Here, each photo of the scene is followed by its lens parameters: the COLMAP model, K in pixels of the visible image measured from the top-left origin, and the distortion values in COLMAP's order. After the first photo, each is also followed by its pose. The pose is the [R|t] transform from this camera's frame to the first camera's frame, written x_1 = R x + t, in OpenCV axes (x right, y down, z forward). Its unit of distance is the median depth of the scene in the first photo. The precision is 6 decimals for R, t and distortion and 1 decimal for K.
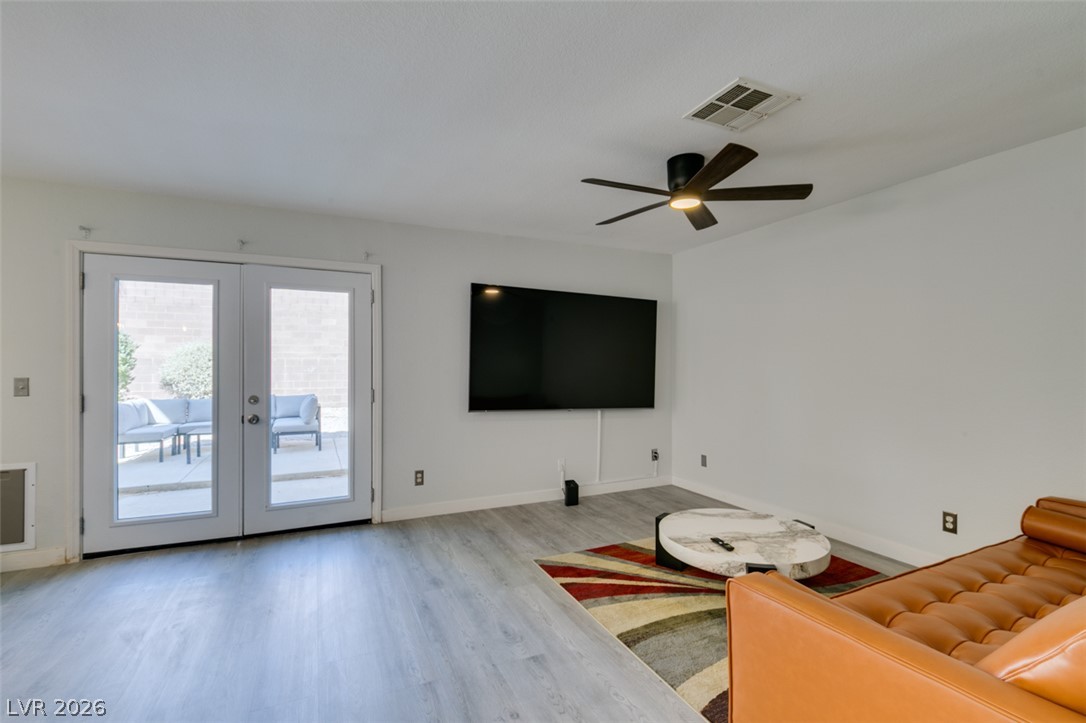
lens RADIAL K [[486.5, 0, 540.1], [0, 486.5, 364.8], [0, 0, 1]] dist [0.001124, -0.000158]
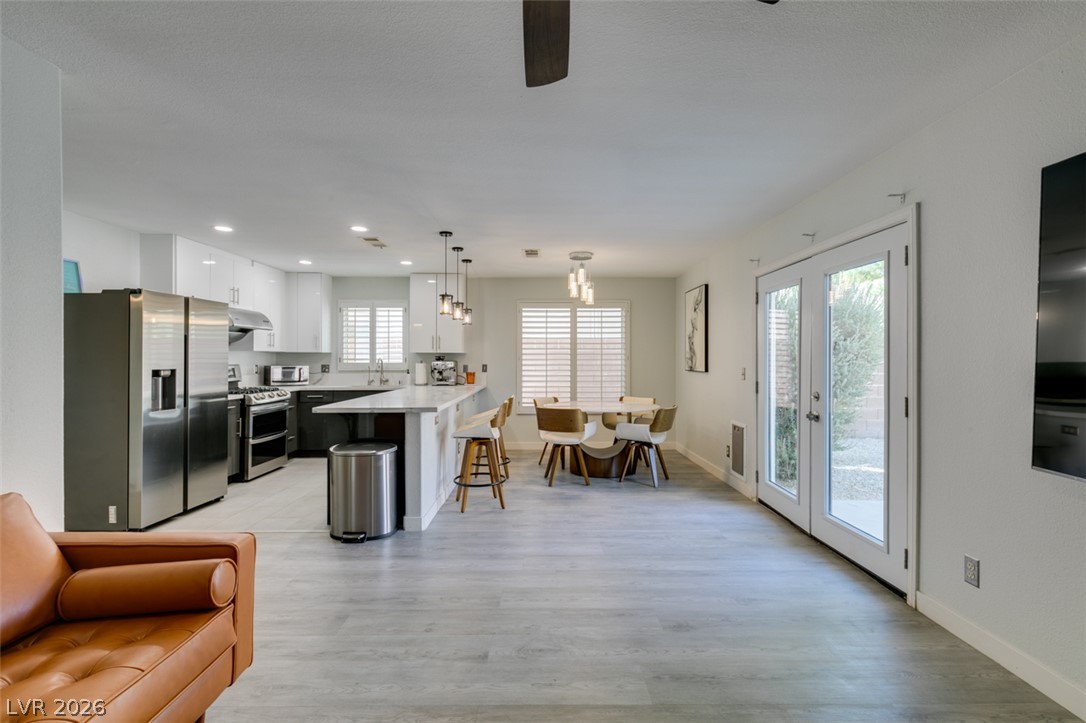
lens RADIAL K [[486.5, 0, 542.1], [0, 486.5, 358.0], [0, 0, 1]] dist [0.001124, -0.000158]
pose [[-0.416546, -0.001313, -0.909114, 0.518773], [-0.001656, 0.999998, -0.000686, -0.001846], [0.909113, 0.001220, -0.416547, 0.939577]]
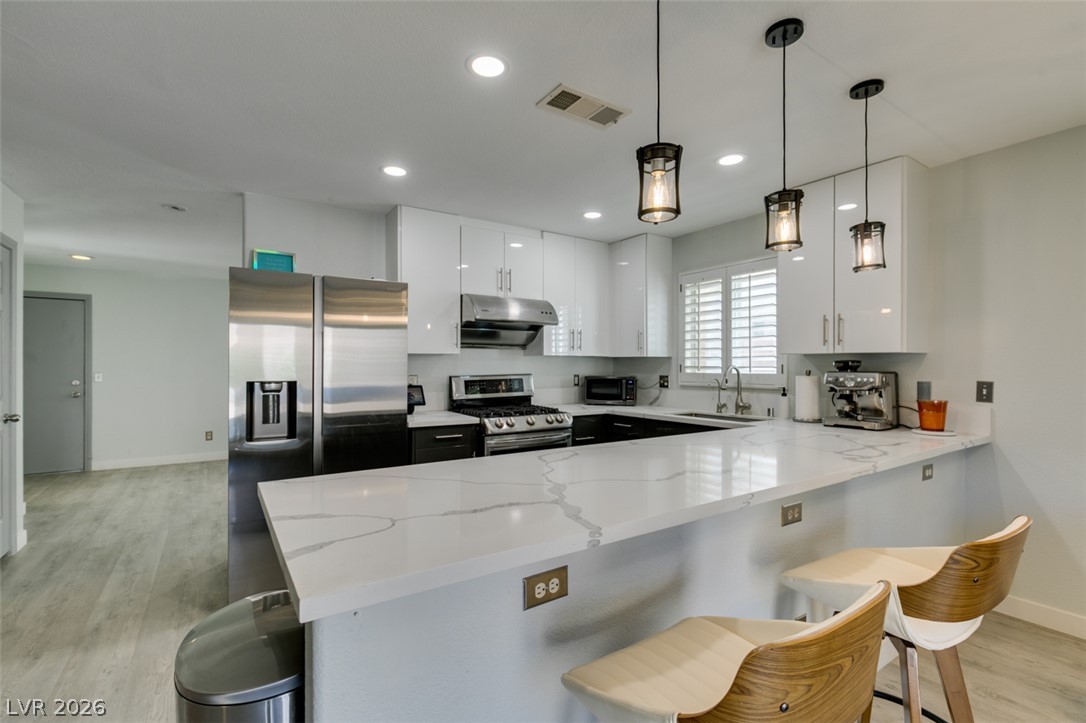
lens RADIAL K [[486.5, 0, 542.0], [0, 486.5, 365.2], [0, 0, 1]] dist [0.001124, -0.000158]
pose [[-0.987959, -0.001662, -0.154707, -0.413510], [-0.001562, 0.999998, -0.000773, -0.000544], [0.154708, -0.000522, -0.987960, 0.528871]]
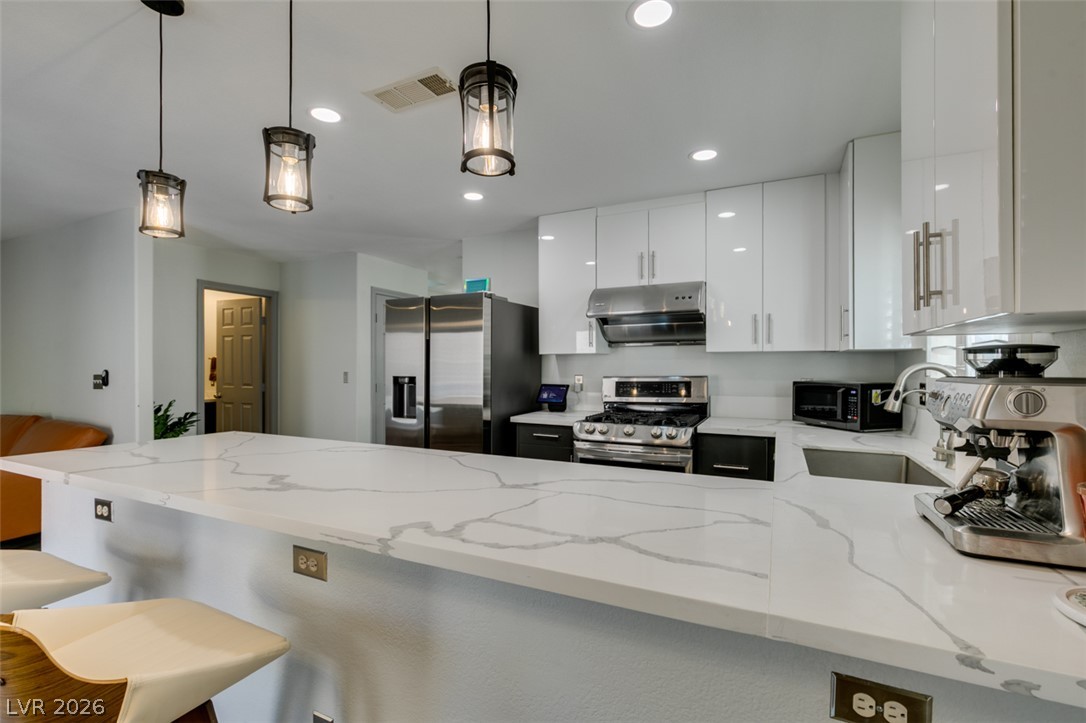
lens RADIAL K [[486.5, 0, 541.1], [0, 486.5, 379.3], [0, 0, 1]] dist [0.001124, -0.000158]
pose [[-0.633604, -0.020207, 0.773394, -1.141656], [-0.000689, 0.999673, 0.025554, 0.002625], [-0.773657, 0.015659, -0.633411, 0.167098]]
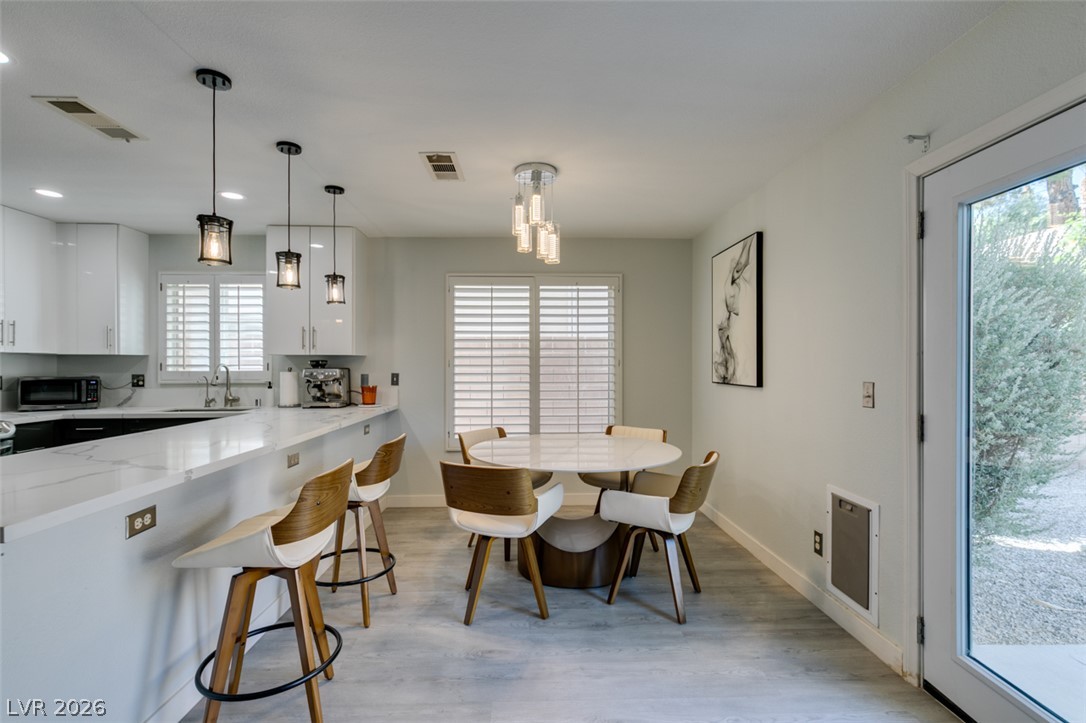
lens RADIAL K [[486.5, 0, 541.8], [0, 486.5, 365.0], [0, 0, 1]] dist [0.001124, -0.000158]
pose [[-0.389015, 0.001728, -0.921230, -0.185996], [0.000503, 0.999998, 0.001663, -0.000317], [0.921231, 0.000184, -0.389015, 0.738390]]
